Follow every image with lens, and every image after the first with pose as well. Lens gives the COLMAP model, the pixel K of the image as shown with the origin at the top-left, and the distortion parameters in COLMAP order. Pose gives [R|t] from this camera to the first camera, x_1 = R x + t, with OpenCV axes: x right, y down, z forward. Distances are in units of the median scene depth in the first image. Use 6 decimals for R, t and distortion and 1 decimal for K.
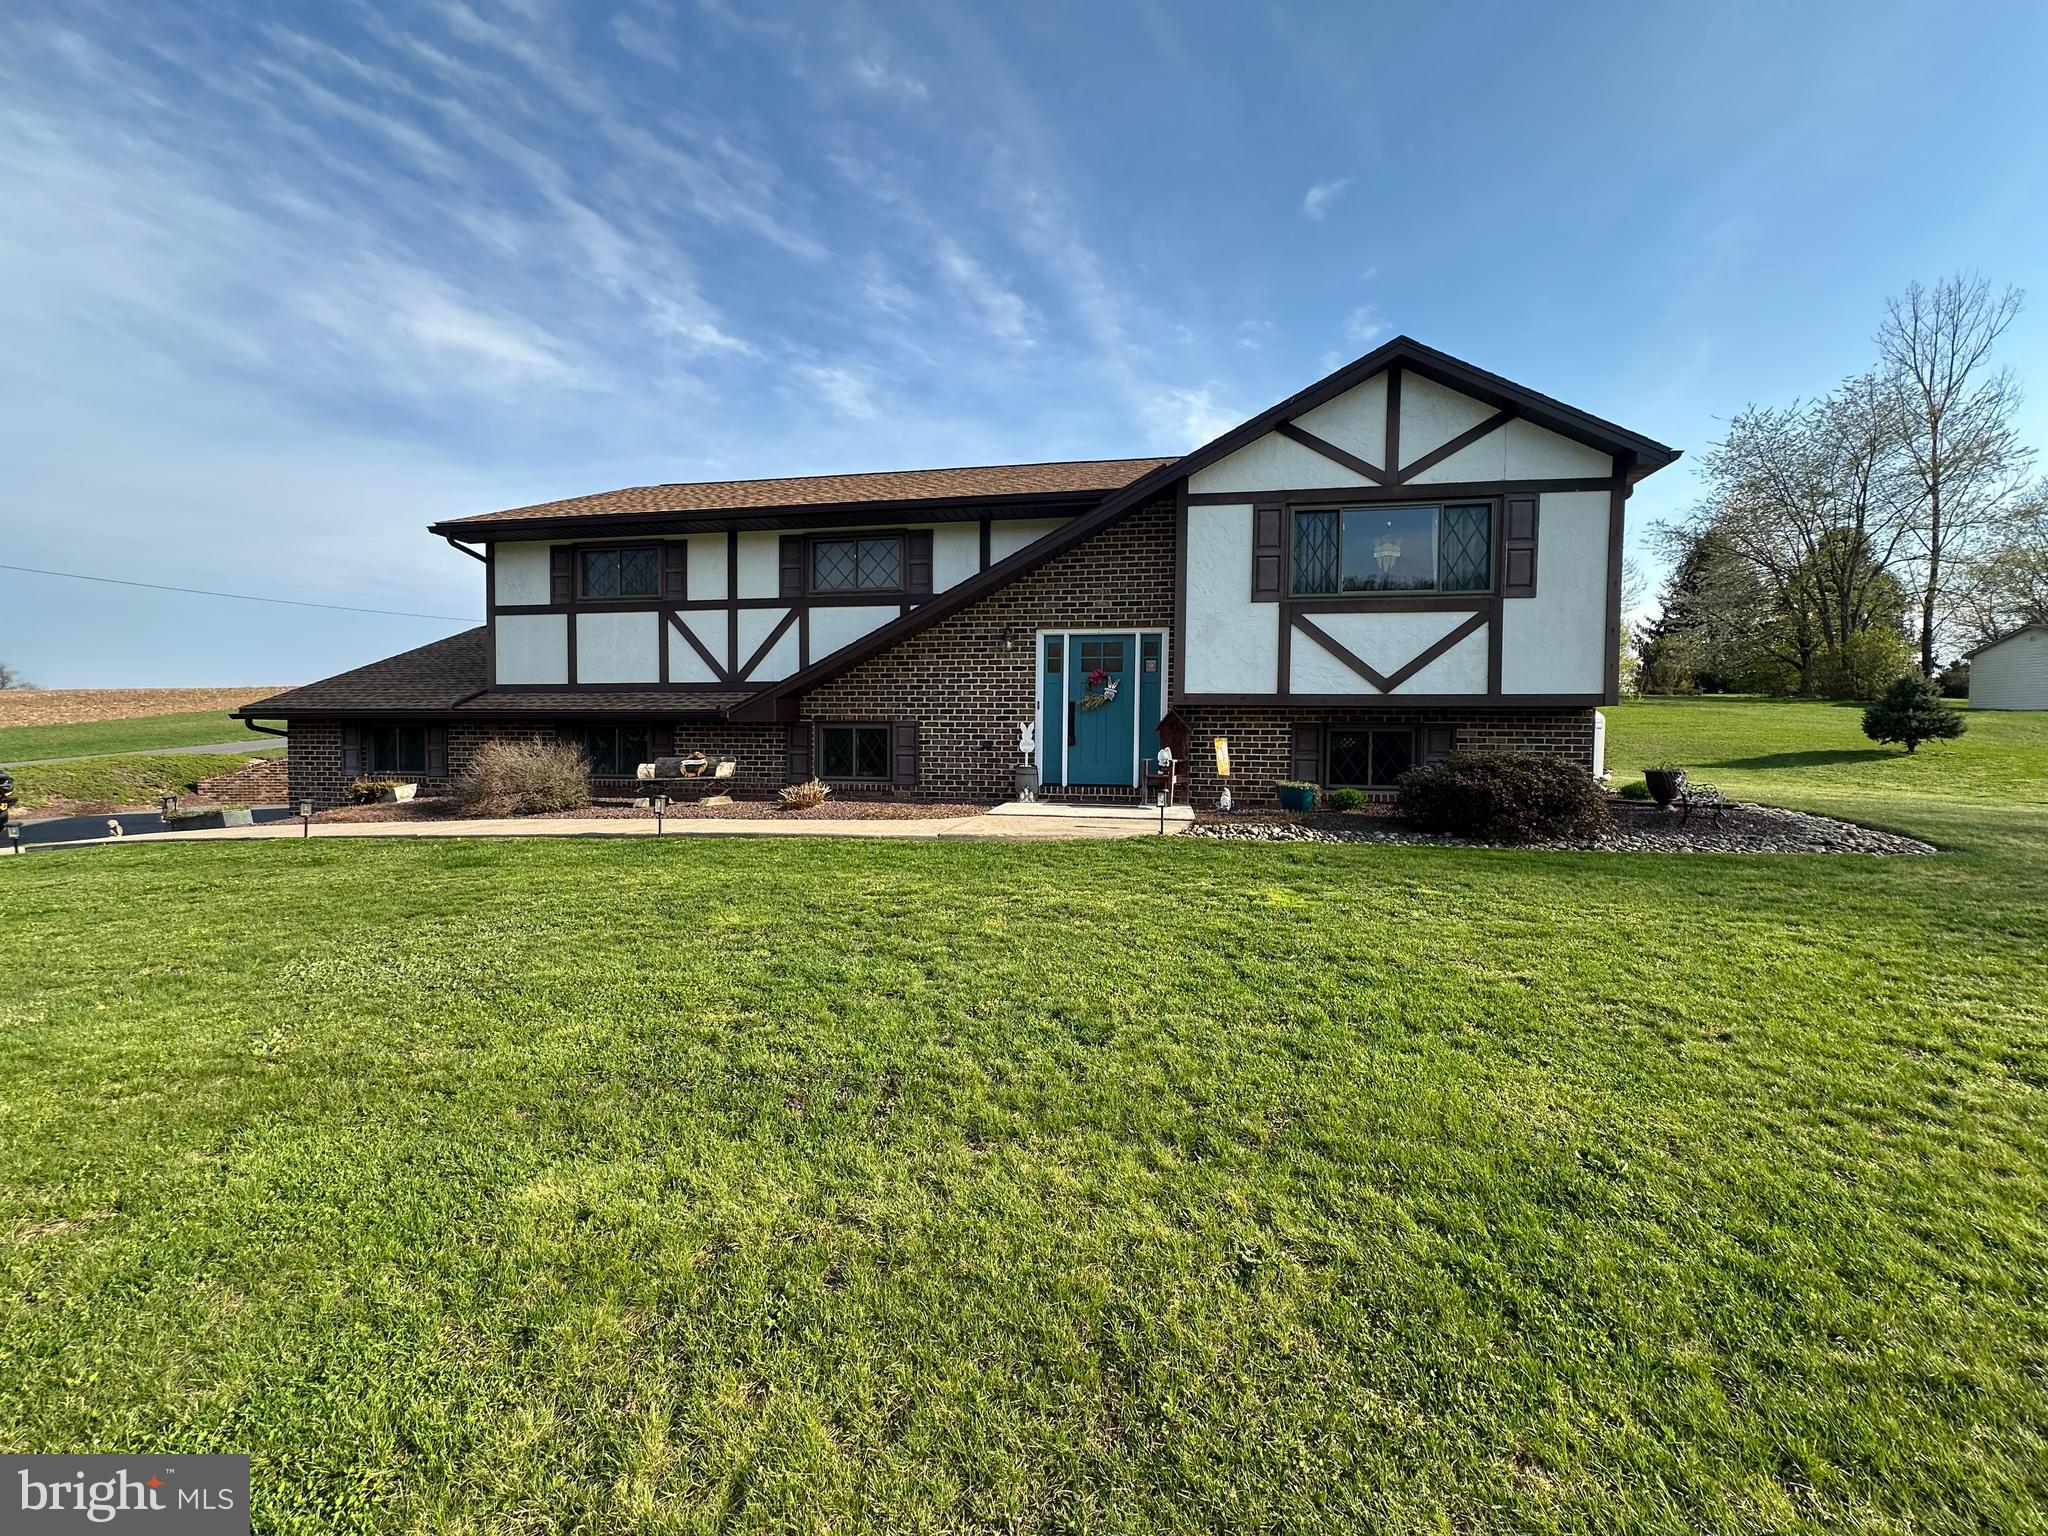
lens RADIAL K [[822.8, 0, 1018.6], [0, 822.8, 766.4], [0, 0, 1]] dist [0.001172, 0.000345]
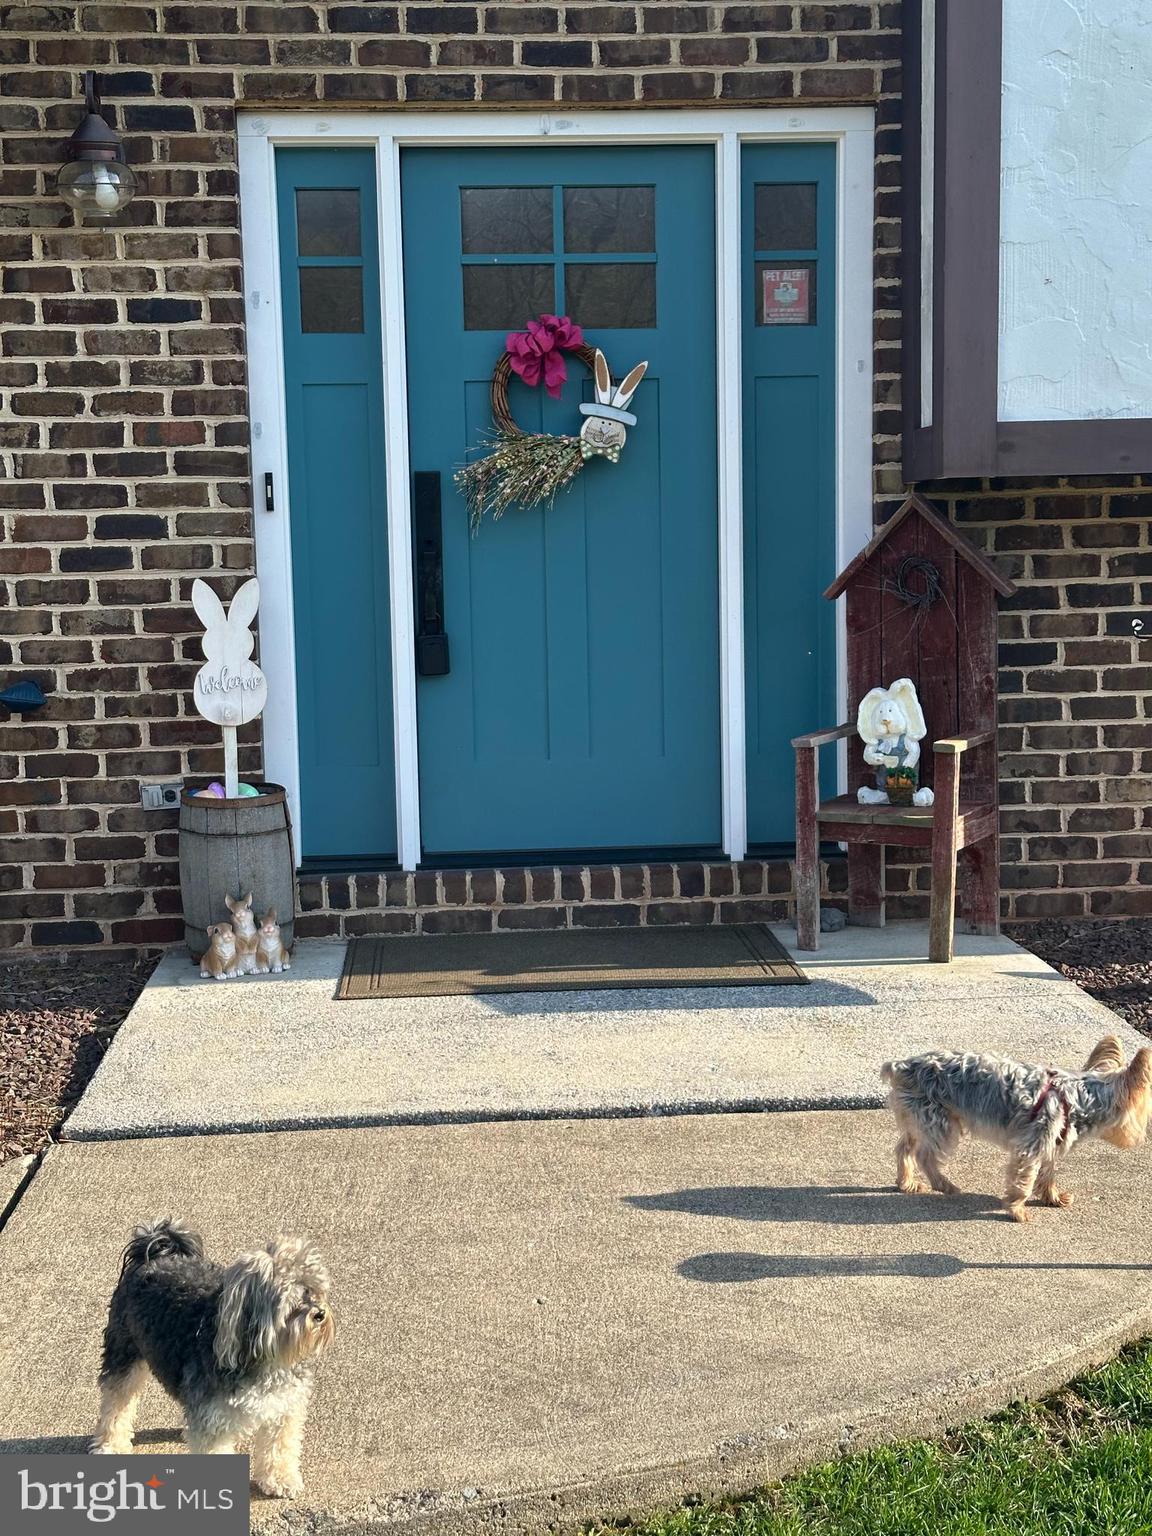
lens RADIAL K [[2107.8, 0, 580.4], [0, 2107.8, 769.5], [0, 0, 1]] dist [0.105837, 0.000000]
pose [[0.967567, -0.059562, 0.245491, -0.035916], [0.038817, 0.995320, 0.088498, -0.049518], [-0.249613, -0.076098, 0.965351, 0.463265]]
